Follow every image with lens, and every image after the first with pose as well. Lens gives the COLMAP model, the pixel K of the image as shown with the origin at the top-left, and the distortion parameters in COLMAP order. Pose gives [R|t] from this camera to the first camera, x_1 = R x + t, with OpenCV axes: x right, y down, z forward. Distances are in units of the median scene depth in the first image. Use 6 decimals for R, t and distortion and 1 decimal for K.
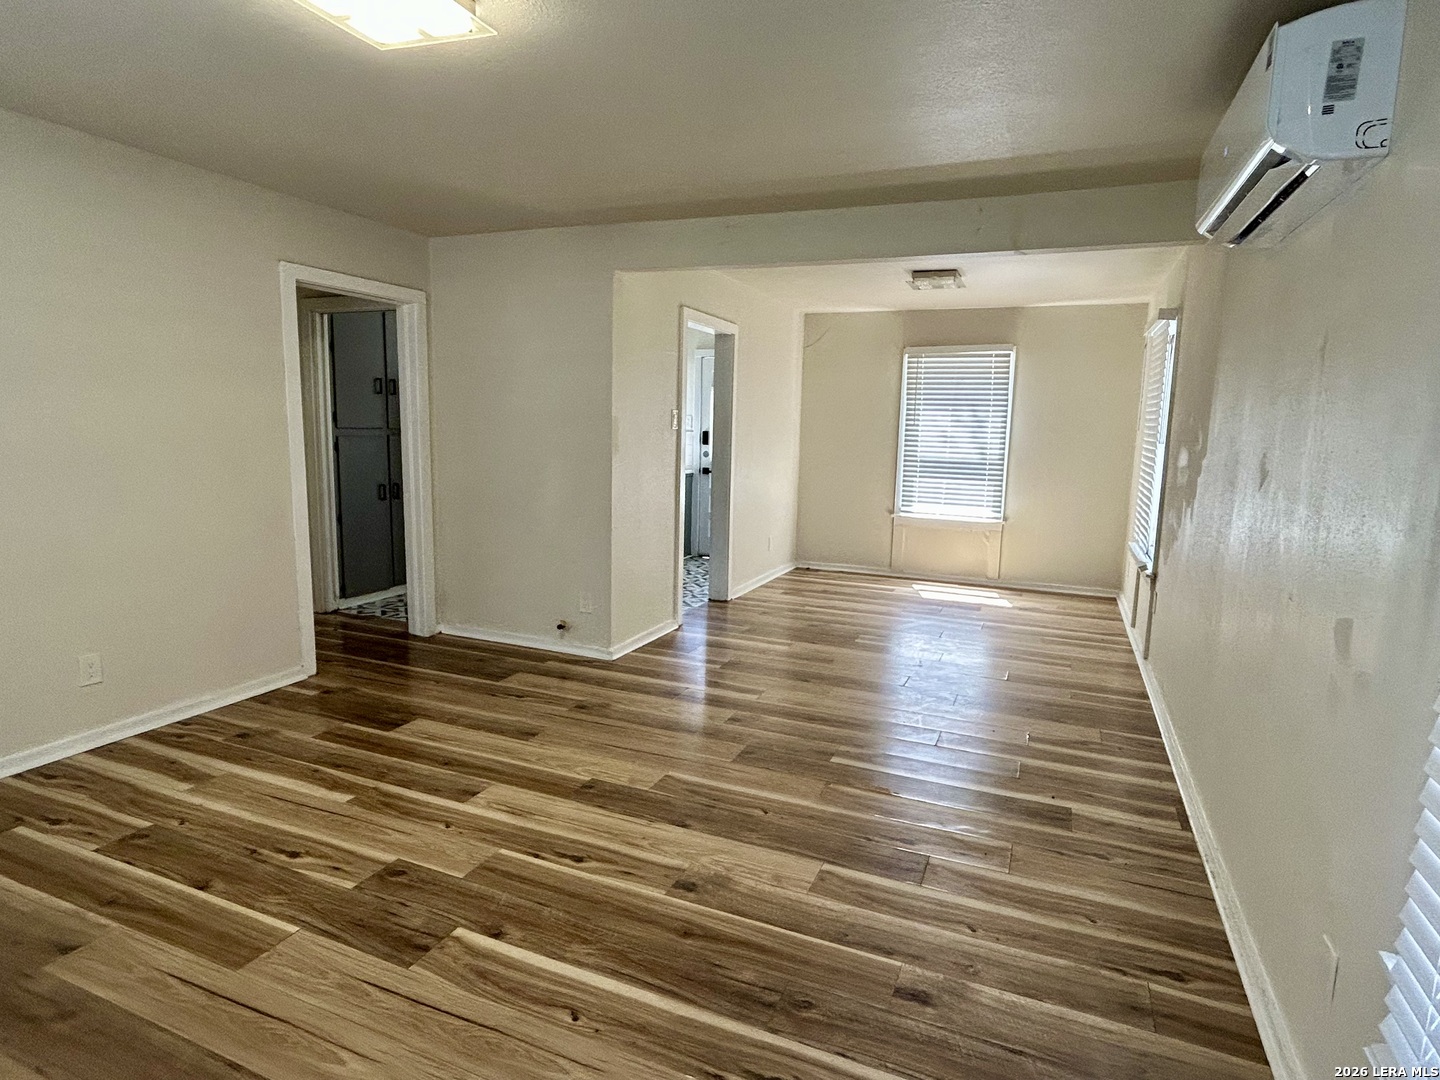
lens RADIAL K [[790.1, 0, 710.1], [0, 790.1, 538.1], [0, 0, 1]] dist [-0.001421, -0.000320]
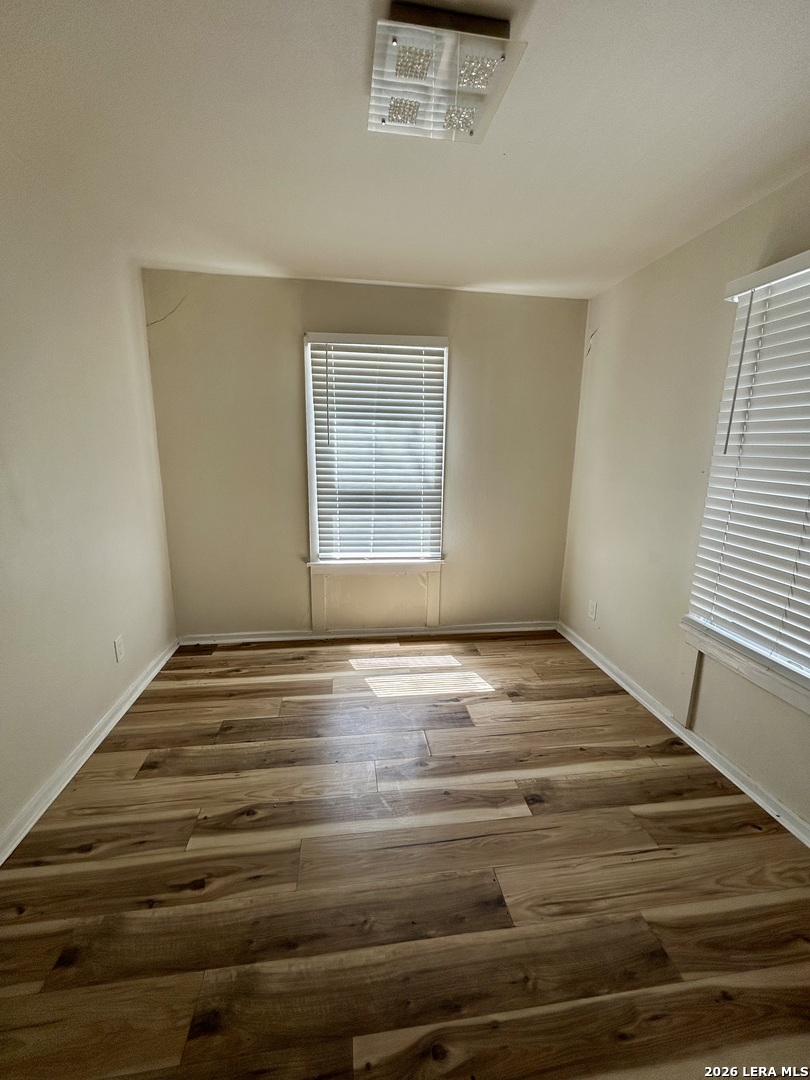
lens RADIAL K [[434.5, 0, 405.0], [0, 434.5, 535.3], [0, 0, 1]] dist [0.001587, -0.000141]
pose [[0.857321, -0.114608, 0.501862, 0.231133], [0.075349, 0.992340, 0.097899, -0.202534], [-0.509238, -0.046116, 0.859389, 1.322910]]
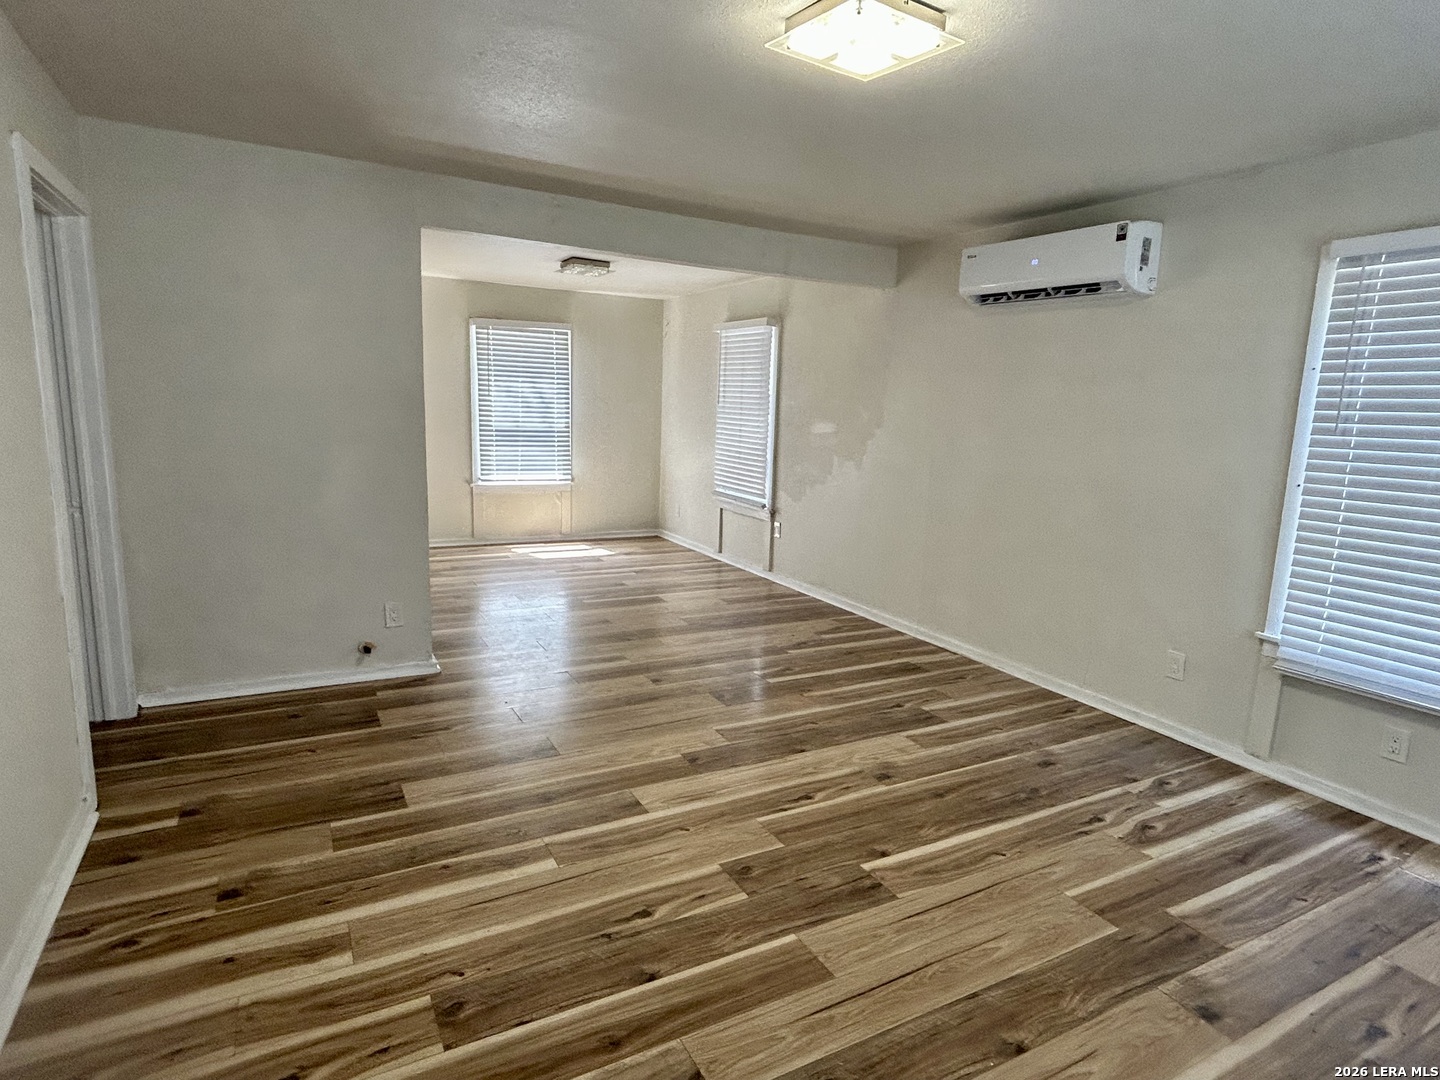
lens RADIAL K [[790.1, 0, 710.1], [0, 790.1, 538.1], [0, 0, 1]] dist [-0.001421, -0.000320]
pose [[0.630180, -0.134149, 0.764772, -0.802250], [0.092353, 0.990920, 0.097718, -0.071265], [-0.770937, 0.009049, 0.636847, 0.270965]]
